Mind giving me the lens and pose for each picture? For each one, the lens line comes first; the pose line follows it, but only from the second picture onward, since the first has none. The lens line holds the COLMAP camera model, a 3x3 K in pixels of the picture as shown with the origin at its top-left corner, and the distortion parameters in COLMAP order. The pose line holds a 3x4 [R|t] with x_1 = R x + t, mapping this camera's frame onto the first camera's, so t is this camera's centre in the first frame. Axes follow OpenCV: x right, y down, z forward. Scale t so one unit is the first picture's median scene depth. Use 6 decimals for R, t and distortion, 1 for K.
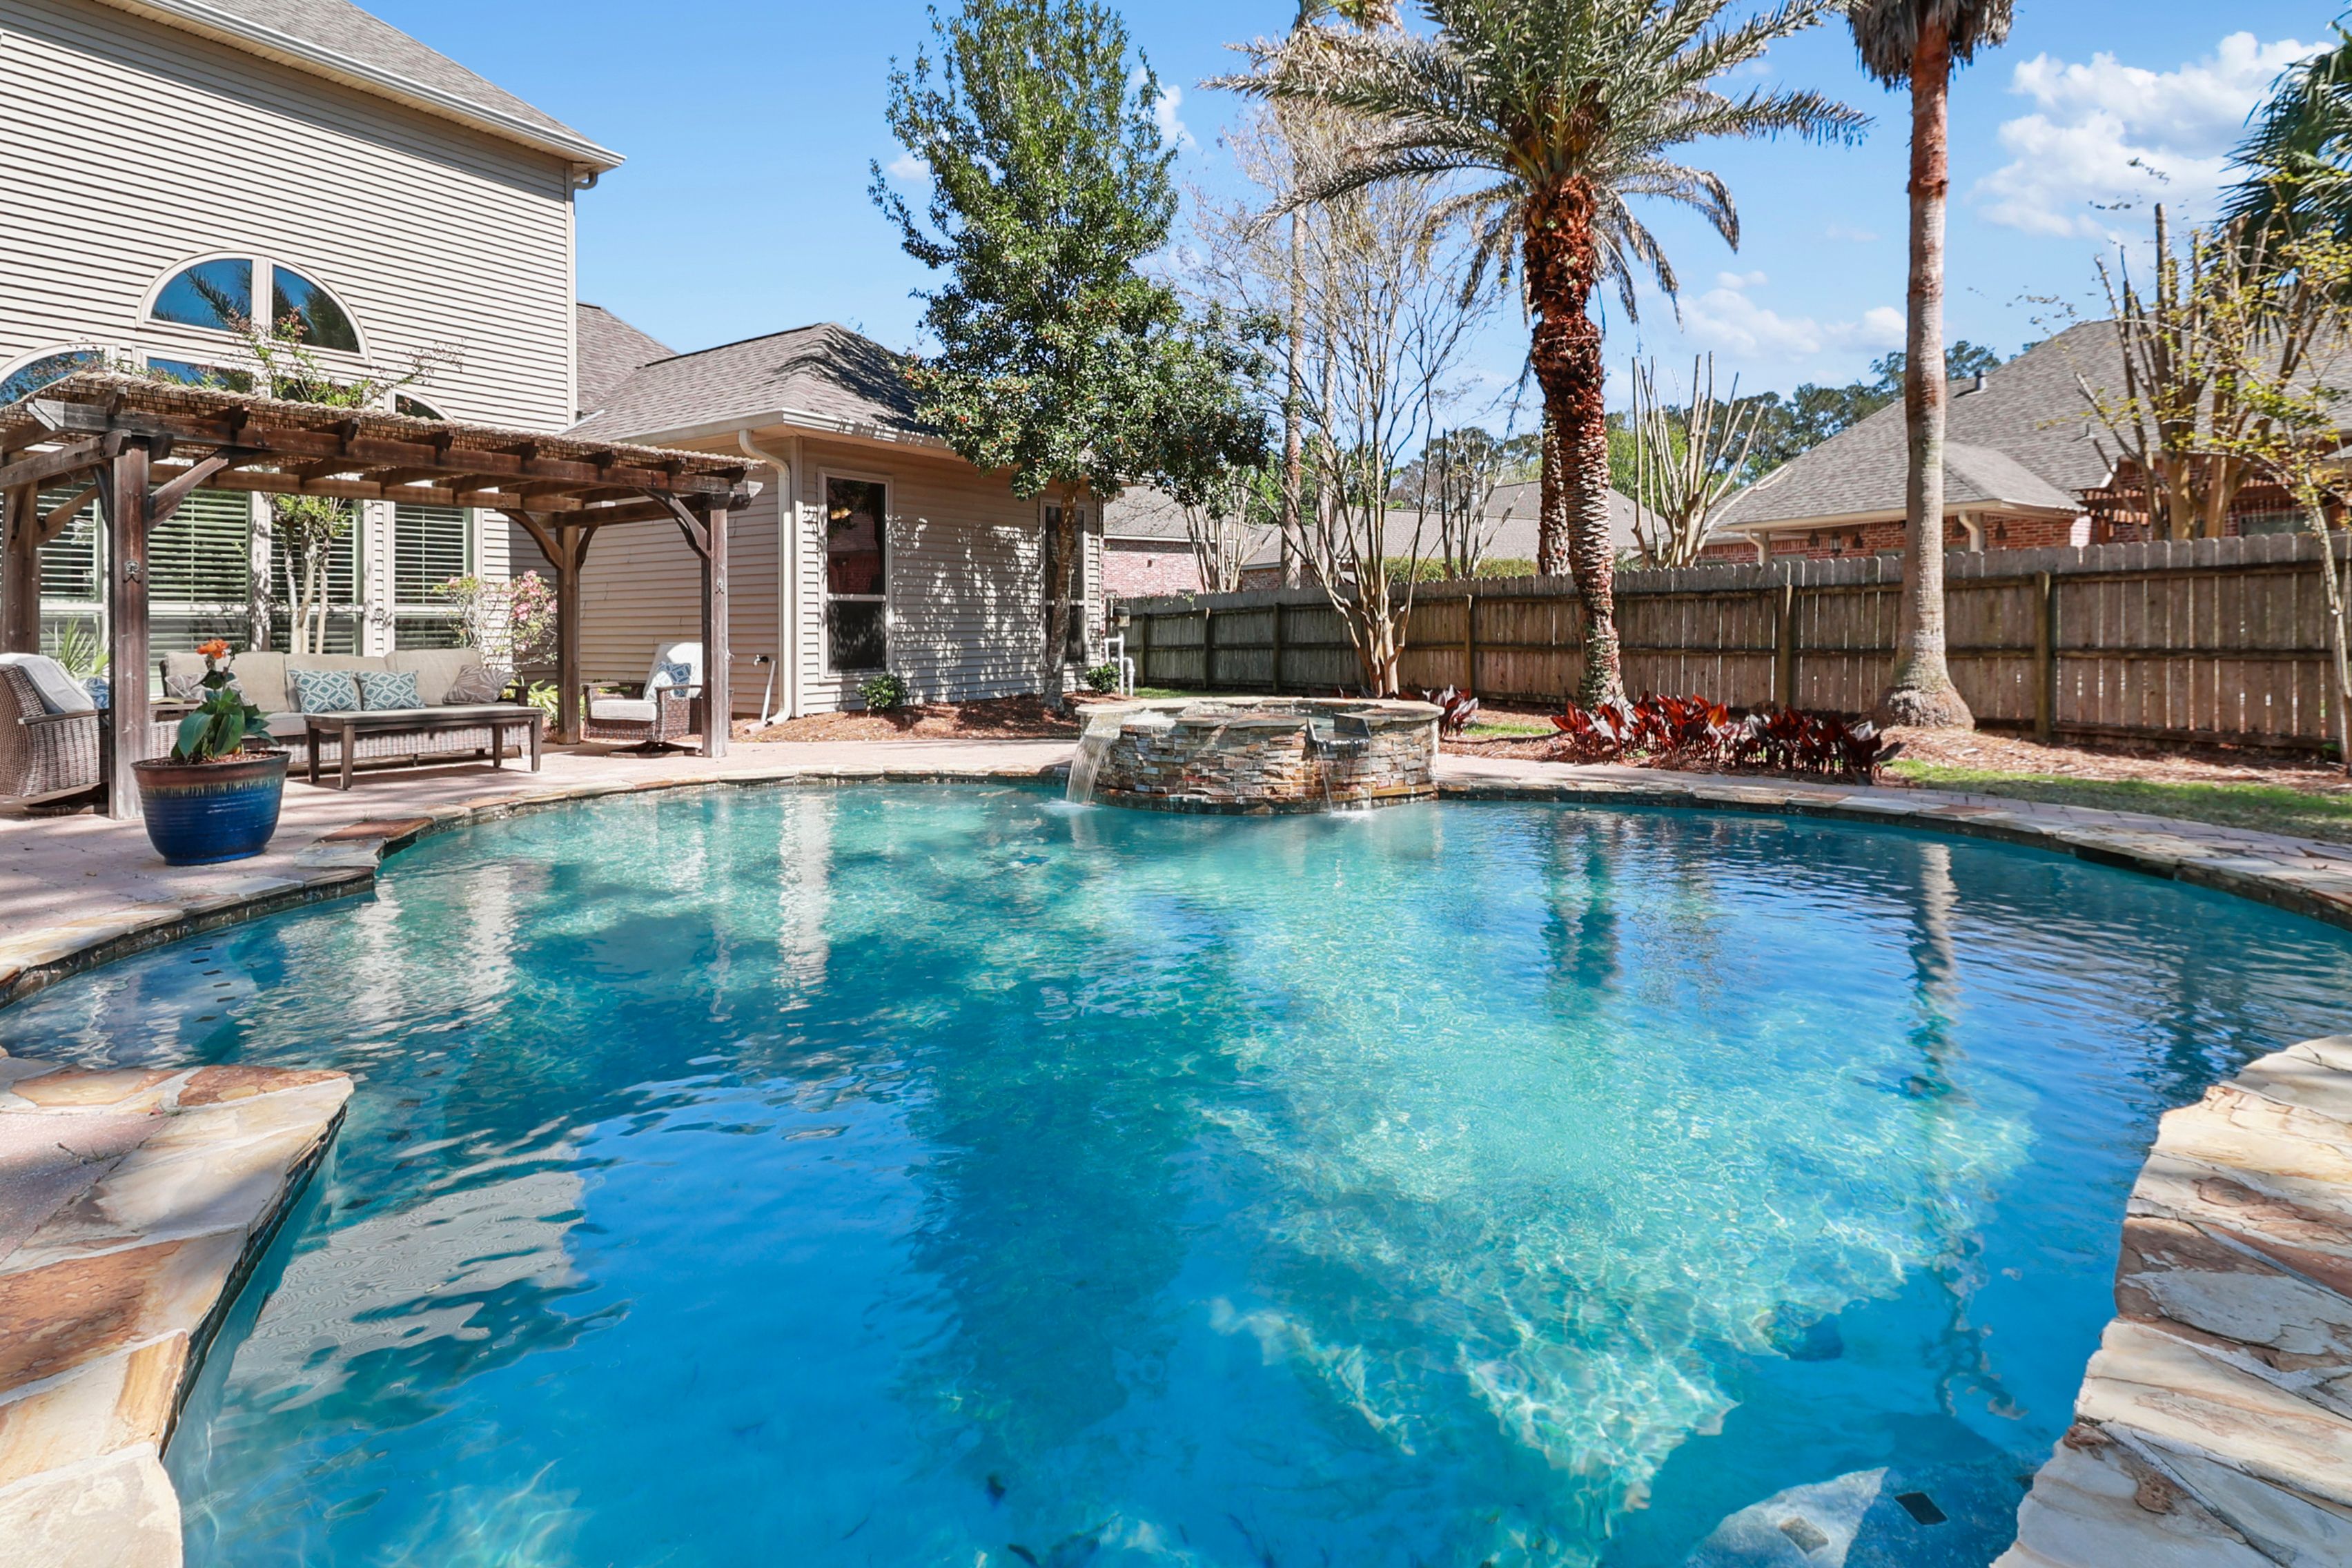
lens RADIAL K [[1139.5, 0, 1226.6], [0, 1139.5, 611.0], [0, 0, 1]] dist [0.013508, -0.001159]
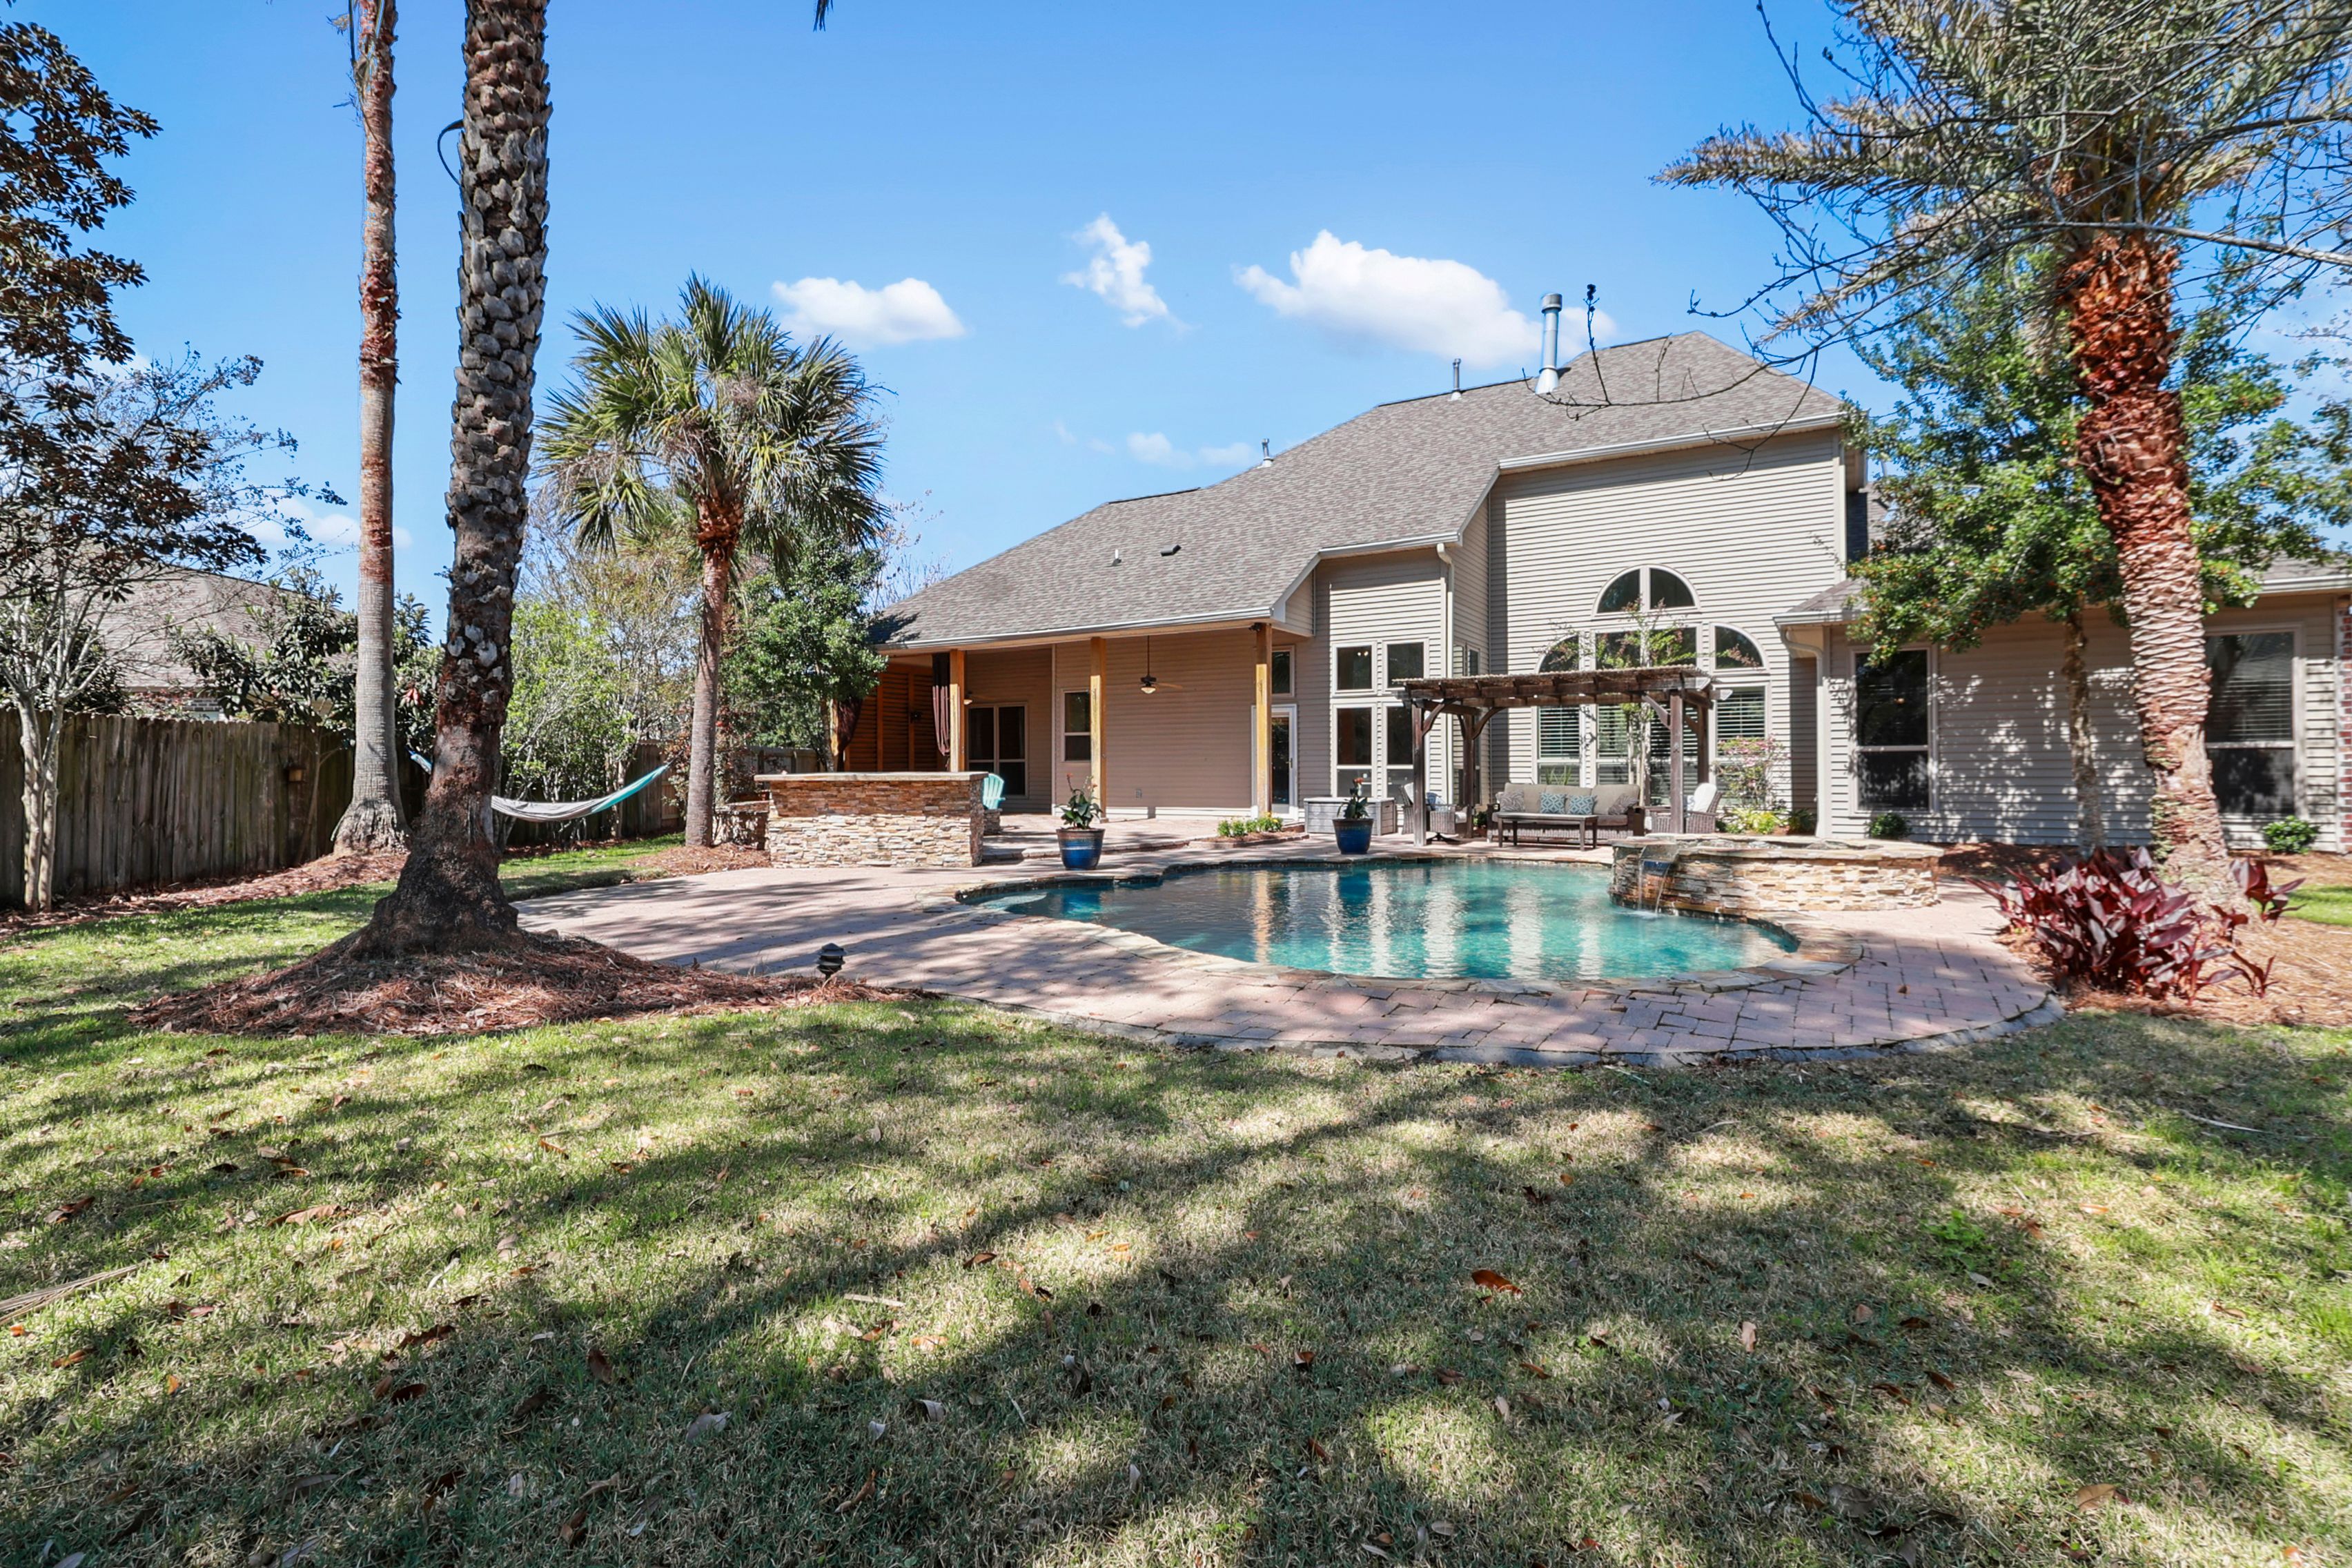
lens RADIAL K [[1120.2, 0, 1188.2], [0, 1120.2, 738.4], [0, 0, 1]] dist [0.006850, -0.000585]
pose [[0.006343, -0.022215, -0.999733, 0.955157], [0.017380, 0.999605, -0.022102, -0.010896], [0.999829, -0.017236, 0.006726, 0.283775]]
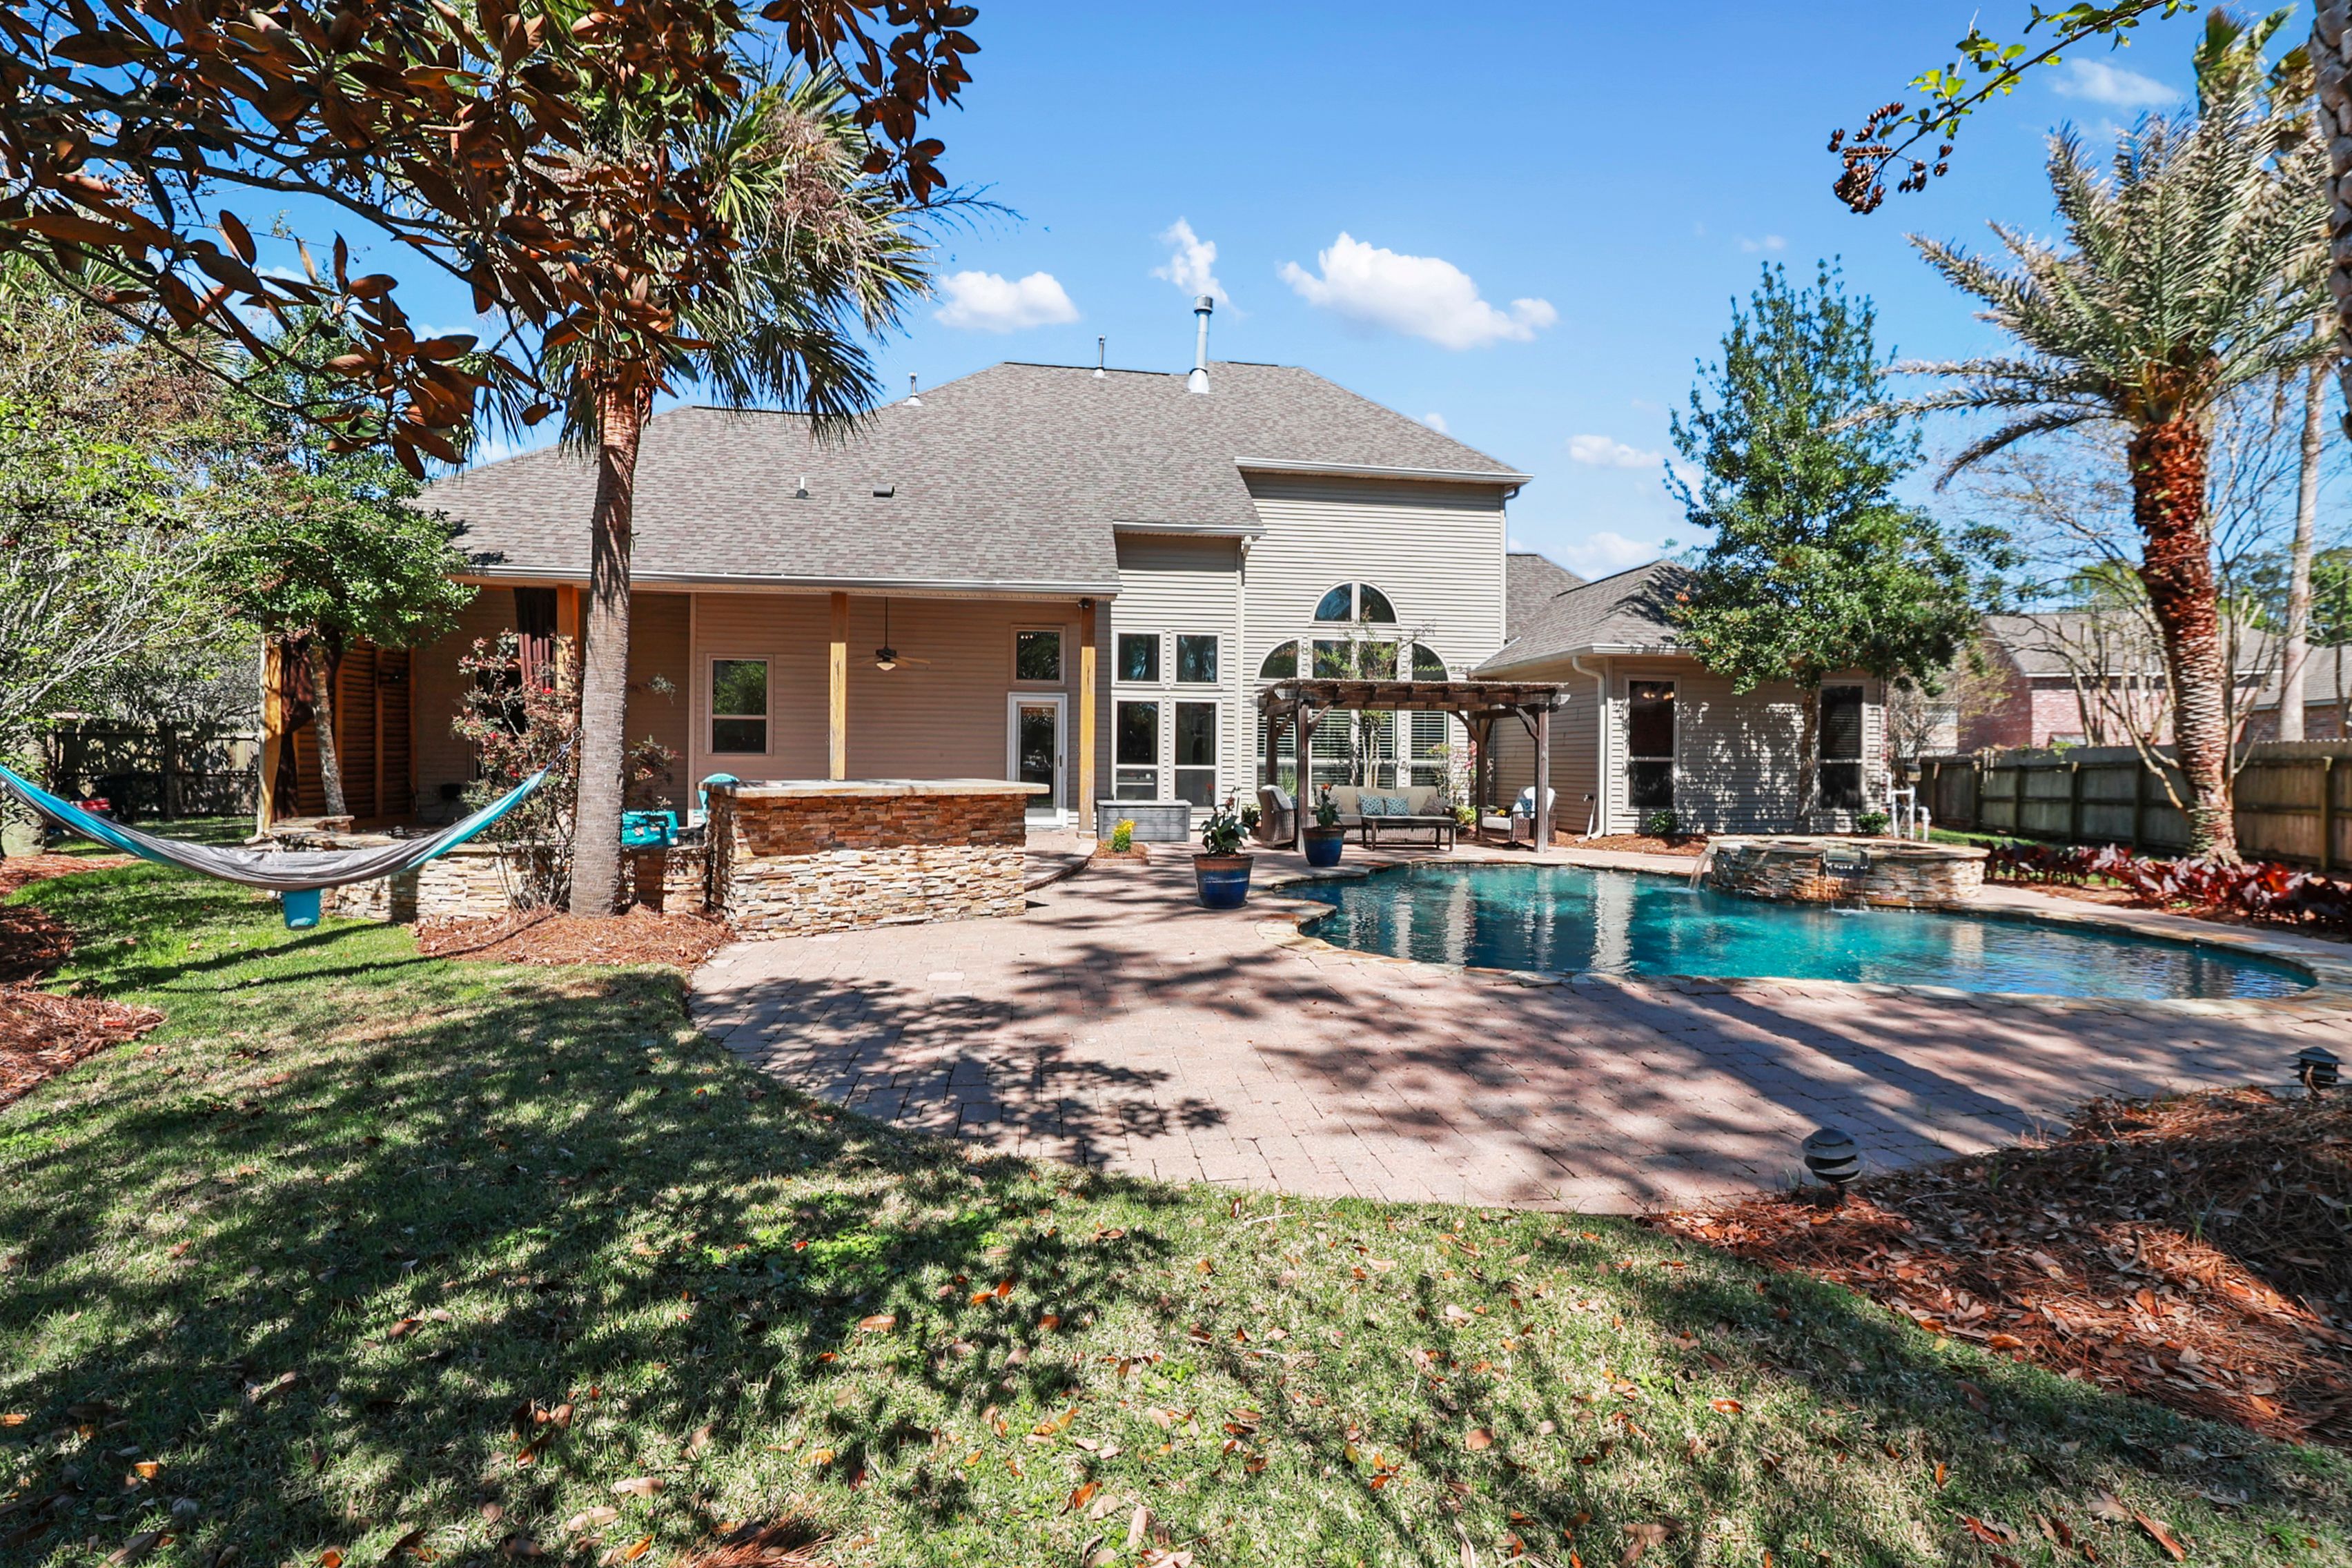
lens RADIAL K [[1109.9, 0, 1213.3], [0, 1109.9, 765.6], [0, 0, 1]] dist [-0.011059, -0.000052]
pose [[0.655766, 0.018190, -0.754745, 0.446743], [-0.002260, 0.999753, 0.022131, -0.037930], [0.754961, -0.012807, 0.655645, -0.438674]]
